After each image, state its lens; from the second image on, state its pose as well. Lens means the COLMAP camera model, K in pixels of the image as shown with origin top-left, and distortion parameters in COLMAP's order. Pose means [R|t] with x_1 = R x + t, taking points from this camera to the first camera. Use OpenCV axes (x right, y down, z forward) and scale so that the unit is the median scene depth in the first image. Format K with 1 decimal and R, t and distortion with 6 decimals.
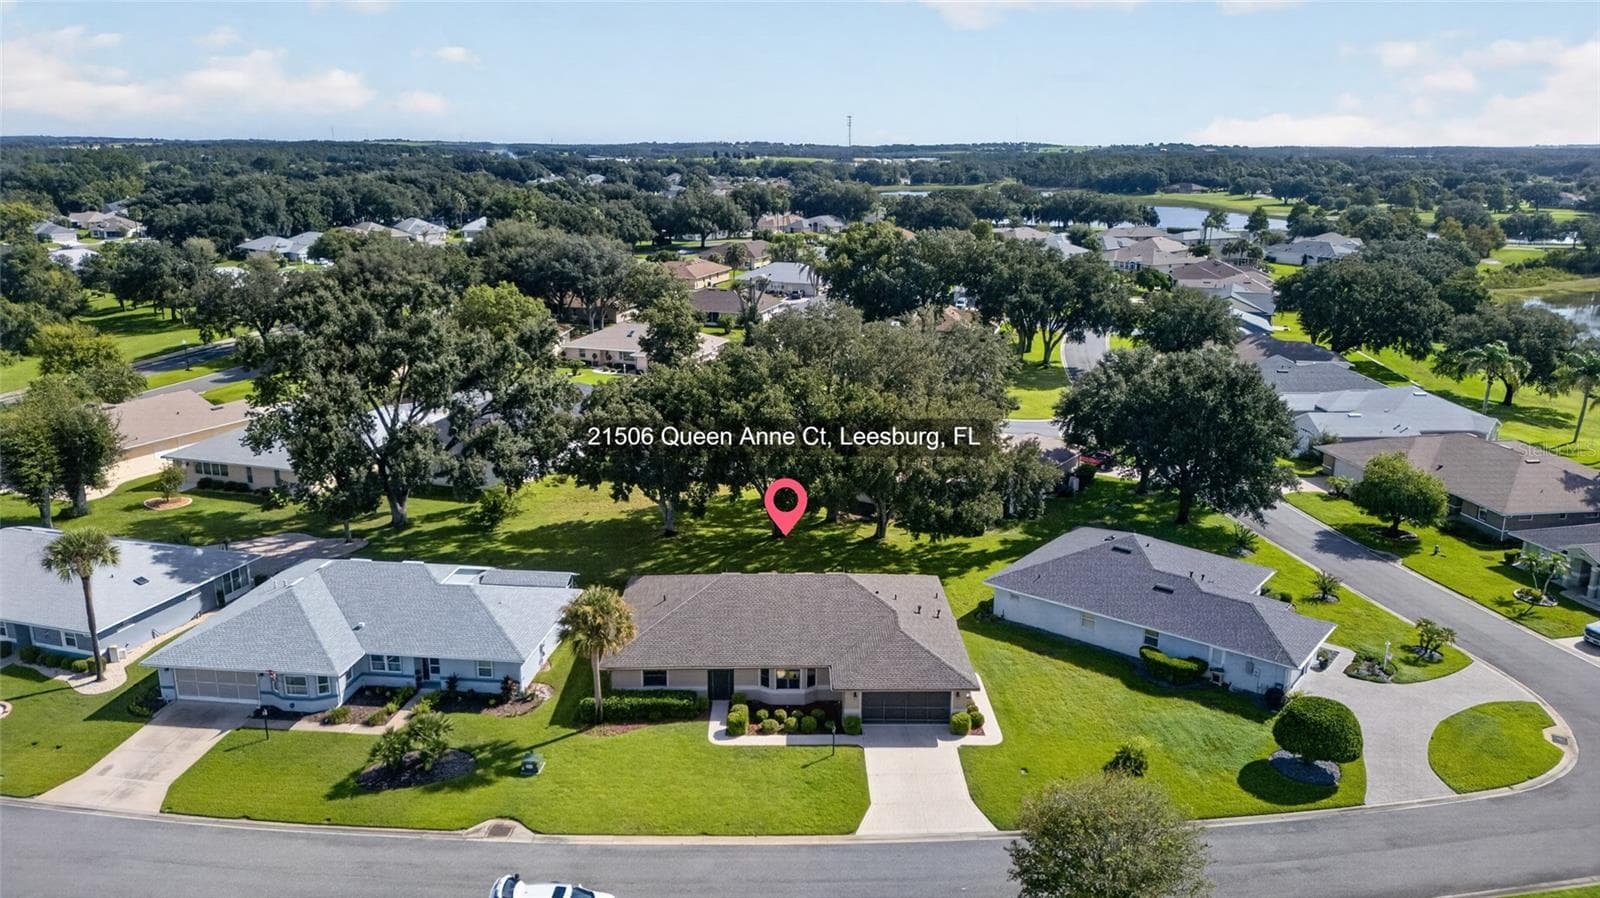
lens RADIAL K [[1109.6, 0, 800.0], [0, 1109.6, 449.0], [0, 0, 1]] dist [0.096707, -0.111382]
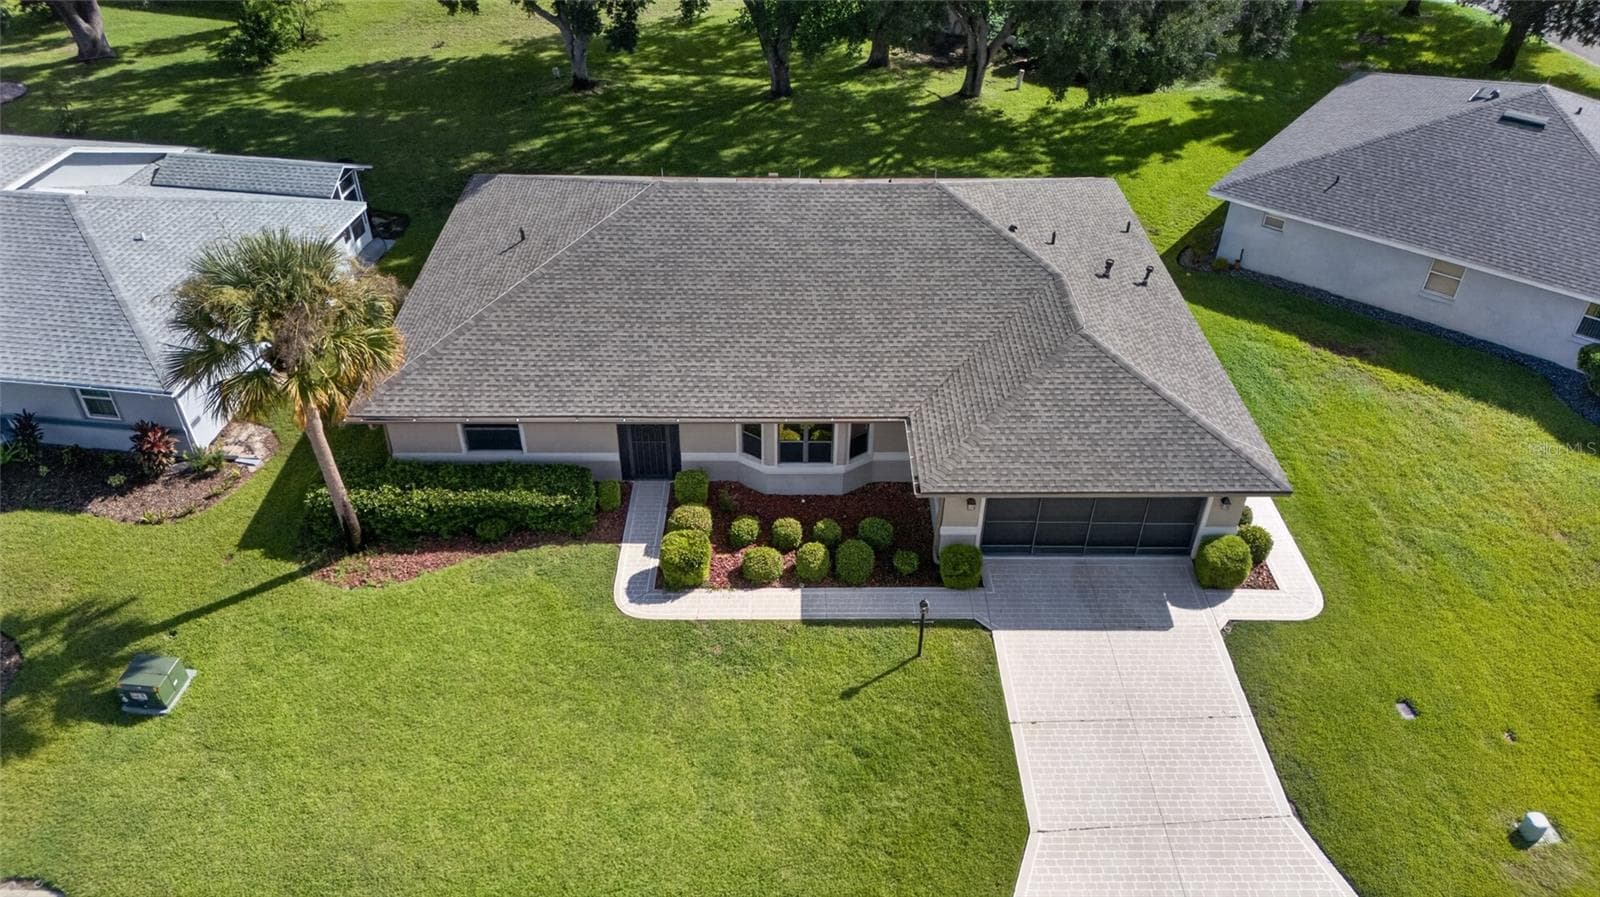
lens RADIAL K [[1109.6, 0, 800.0], [0, 1109.6, 448.5], [0, 0, 1]] dist [0.096707, -0.111382]
pose [[0.999956, 0.009306, -0.001525, -0.011750], [-0.008063, 0.927576, 0.373549, 0.048666], [0.004891, -0.373520, 0.927609, 0.585304]]
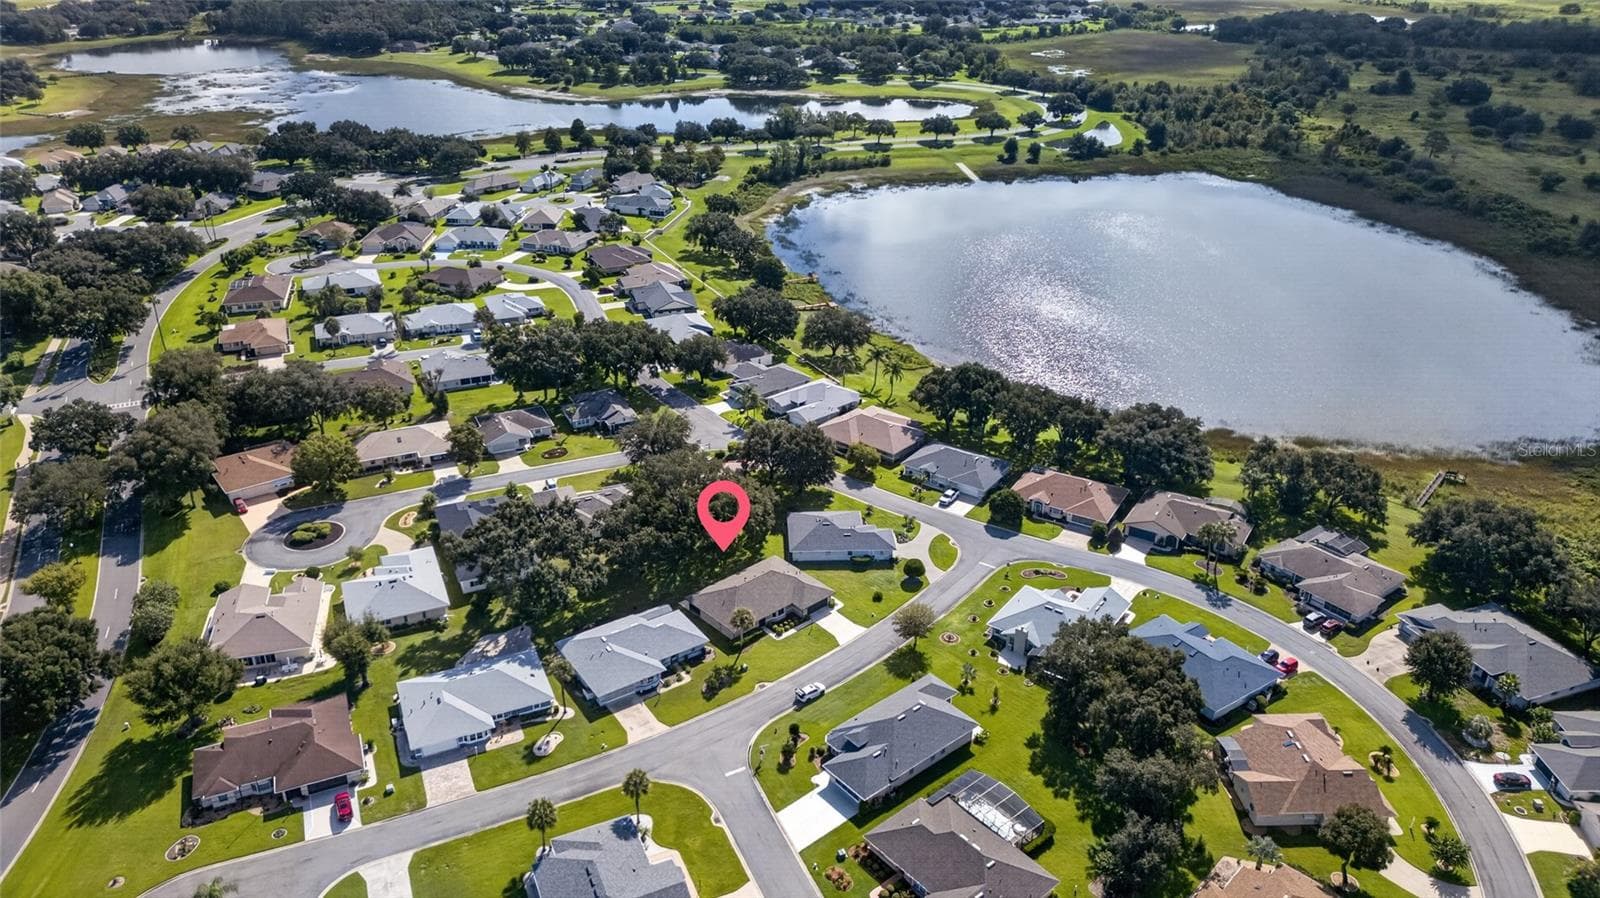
lens RADIAL K [[1119.7, 0, 800.0], [0, 1119.7, 449.0], [0, 0, 1]] dist [0.156625, -0.321051]
pose [[0.751783, -0.289597, 0.592415, -1.580360], [0.167416, 0.952789, 0.253310, -0.935330], [-0.637805, -0.091255, 0.764773, -1.263565]]
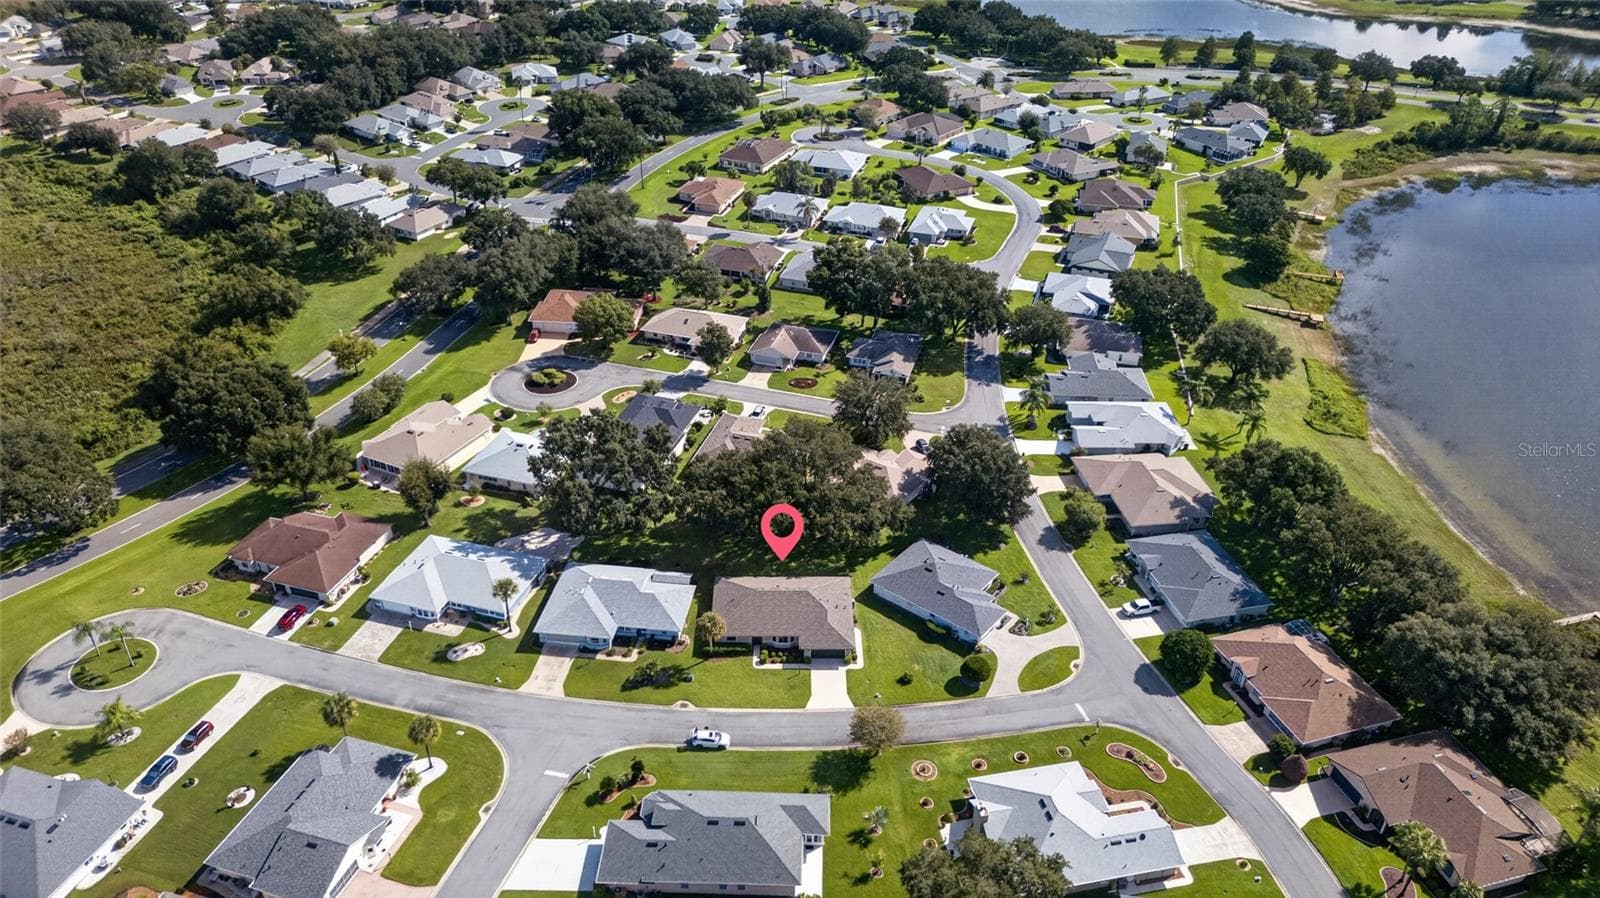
lens RADIAL K [[1109.6, 0, 800.0], [0, 1109.6, 449.0], [0, 0, 1]] dist [0.096707, -0.111382]
pose [[0.999917, 0.012895, 0.000577, 0.020076], [-0.012503, 0.956413, 0.291748, -0.925900], [0.003210, -0.291731, 0.956495, -1.273294]]
